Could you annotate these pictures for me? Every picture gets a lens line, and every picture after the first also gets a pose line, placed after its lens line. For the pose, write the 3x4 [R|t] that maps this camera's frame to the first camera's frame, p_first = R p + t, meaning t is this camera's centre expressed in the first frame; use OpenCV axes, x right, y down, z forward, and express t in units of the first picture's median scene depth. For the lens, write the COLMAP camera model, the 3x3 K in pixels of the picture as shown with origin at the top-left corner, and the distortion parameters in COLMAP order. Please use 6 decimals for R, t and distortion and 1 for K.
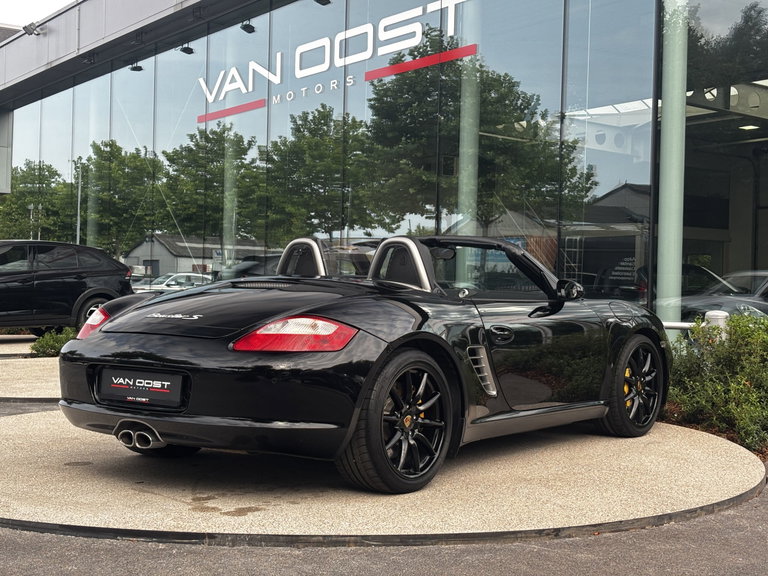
lens RADIAL K [[1148.3, 0, 386.3], [0, 1148.3, 288.2], [0, 0, 1]] dist [0.249549, -1.005535]
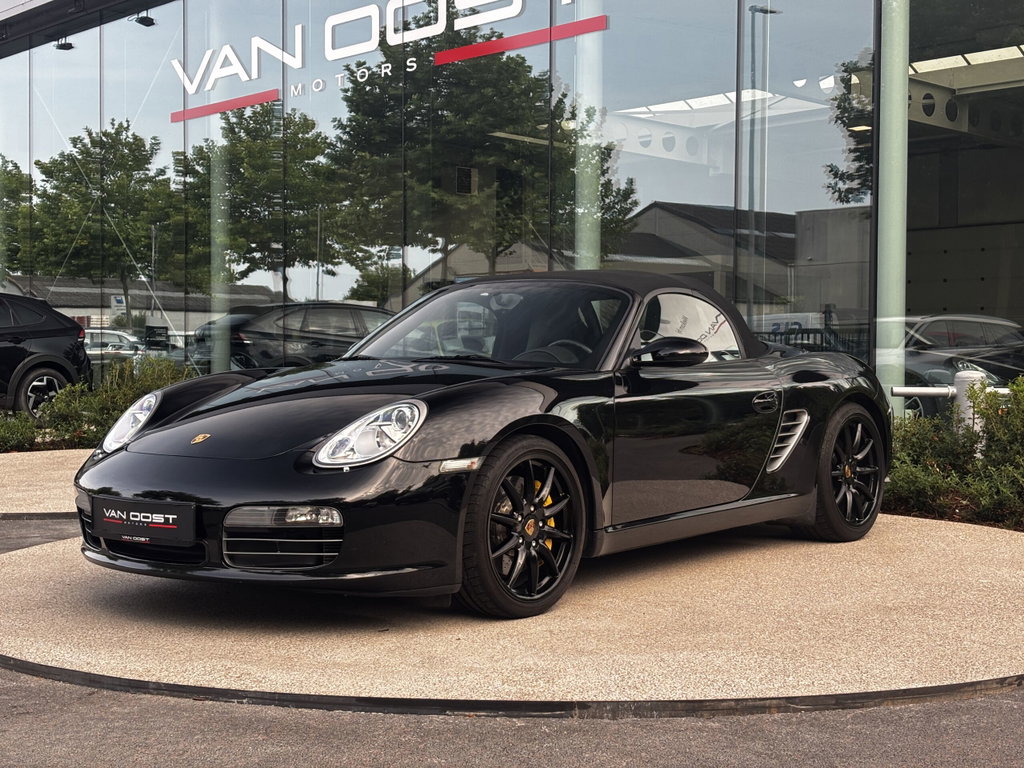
lens RADIAL K [[1528.5, 0, 503.9], [0, 1528.5, 397.8], [0, 0, 1]] dist [0.260801, -1.048898]
pose [[0.993011, -0.021981, 0.115957, -0.078992], [0.017880, 0.999181, 0.036290, -0.003230], [-0.116659, -0.033963, 0.992591, 0.016767]]
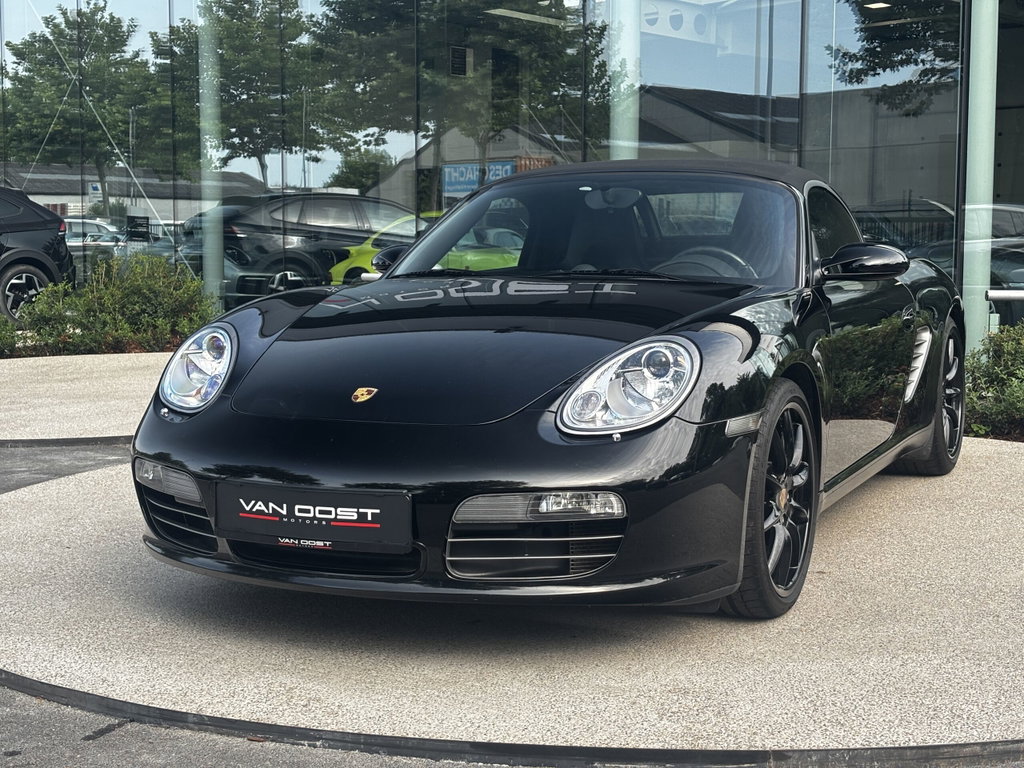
lens RADIAL K [[1531.1, 0, 515.0], [0, 1531.1, 384.3], [0, 0, 1]] dist [0.249549, -1.005535]
pose [[0.990428, -0.032931, 0.134048, -0.093141], [0.019468, 0.994743, 0.100533, -0.007655], [-0.136654, -0.096961, 0.985862, 0.086065]]
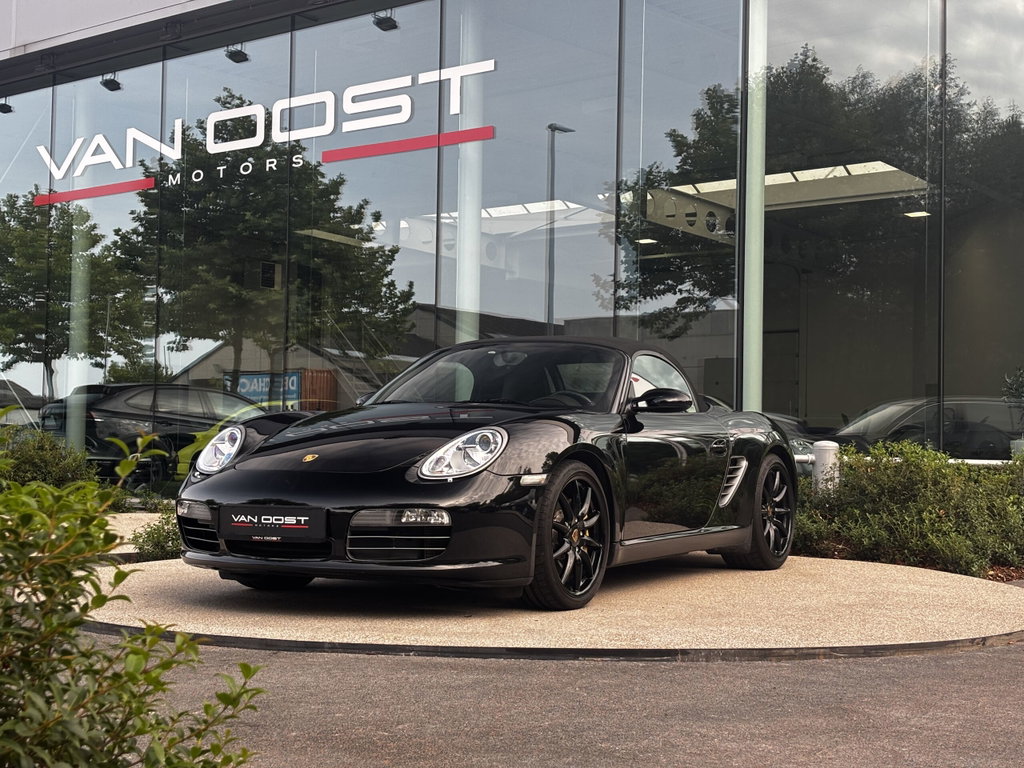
lens RADIAL K [[1531.1, 0, 515.0], [0, 1531.1, 384.3], [0, 0, 1]] dist [0.249549, -1.005535]
pose [[0.958263, 0.008361, 0.285764, -0.163784], [0.002860, 0.999242, -0.038827, 0.012183], [-0.285872, 0.038024, 0.957513, -0.038529]]
